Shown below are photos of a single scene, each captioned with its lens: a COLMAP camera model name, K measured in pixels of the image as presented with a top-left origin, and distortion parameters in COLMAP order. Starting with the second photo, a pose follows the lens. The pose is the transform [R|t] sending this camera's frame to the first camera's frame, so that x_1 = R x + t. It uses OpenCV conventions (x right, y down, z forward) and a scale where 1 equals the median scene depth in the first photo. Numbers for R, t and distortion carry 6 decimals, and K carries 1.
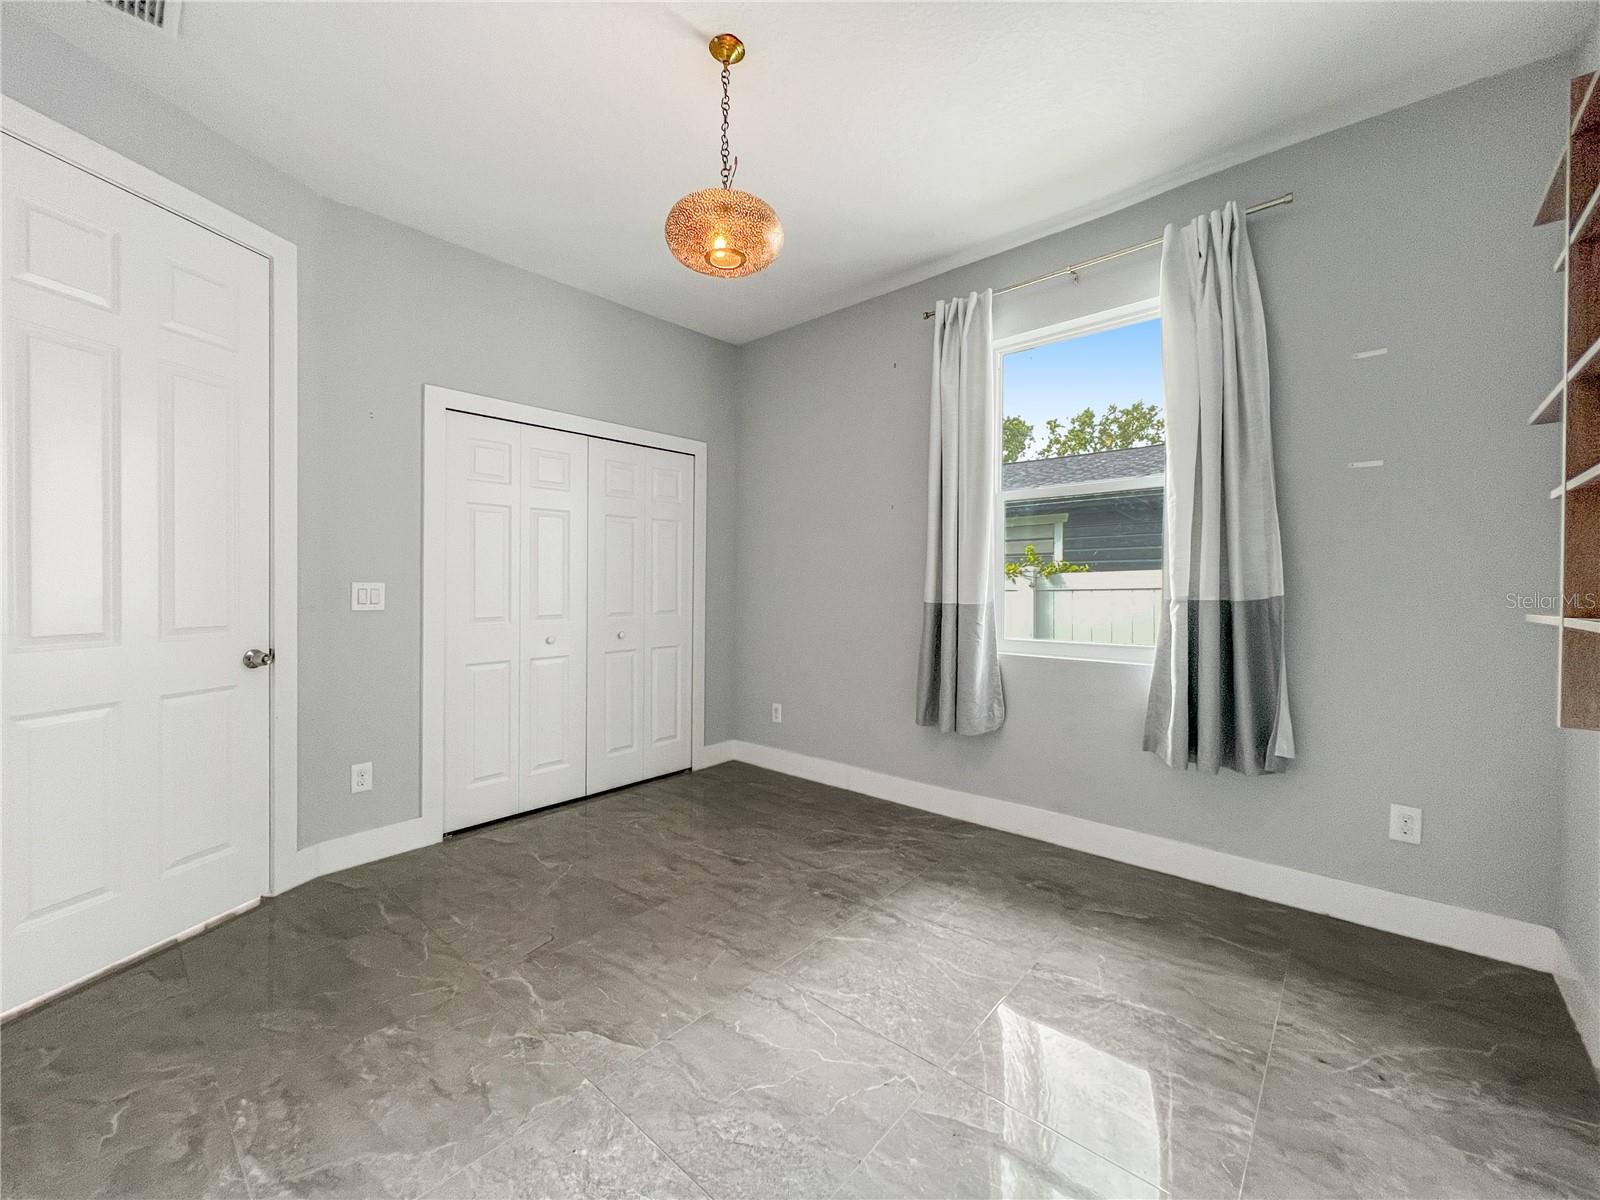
lens RADIAL K [[647.2, 0, 800.0], [0, 647.2, 600.0], [0, 0, 1]] dist [-0.002274, 0.000146]
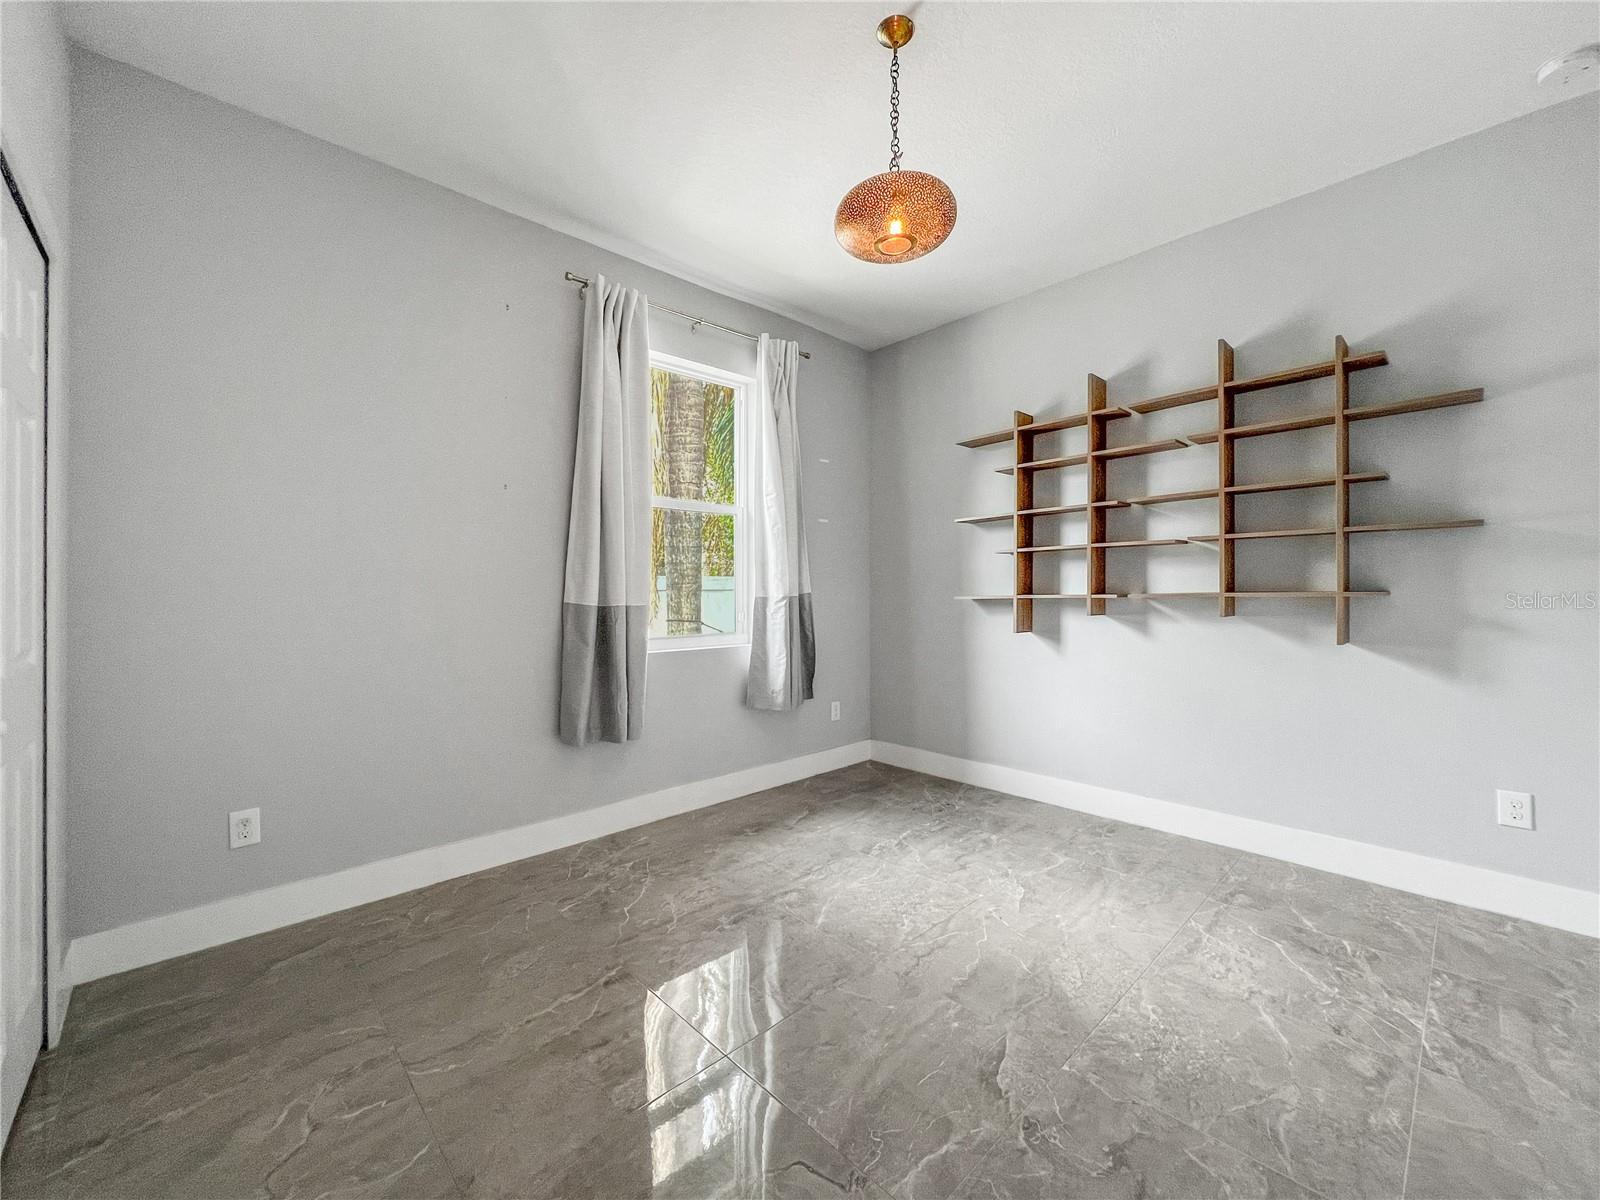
lens RADIAL K [[647.2, 0, 800.0], [0, 647.2, 600.0], [0, 0, 1]] dist [-0.002274, 0.000146]
pose [[0.082329, -0.011753, 0.996536, -0.908732], [0.030221, 0.999500, 0.009291, -0.001018], [-0.996147, 0.029351, 0.082643, 0.875416]]
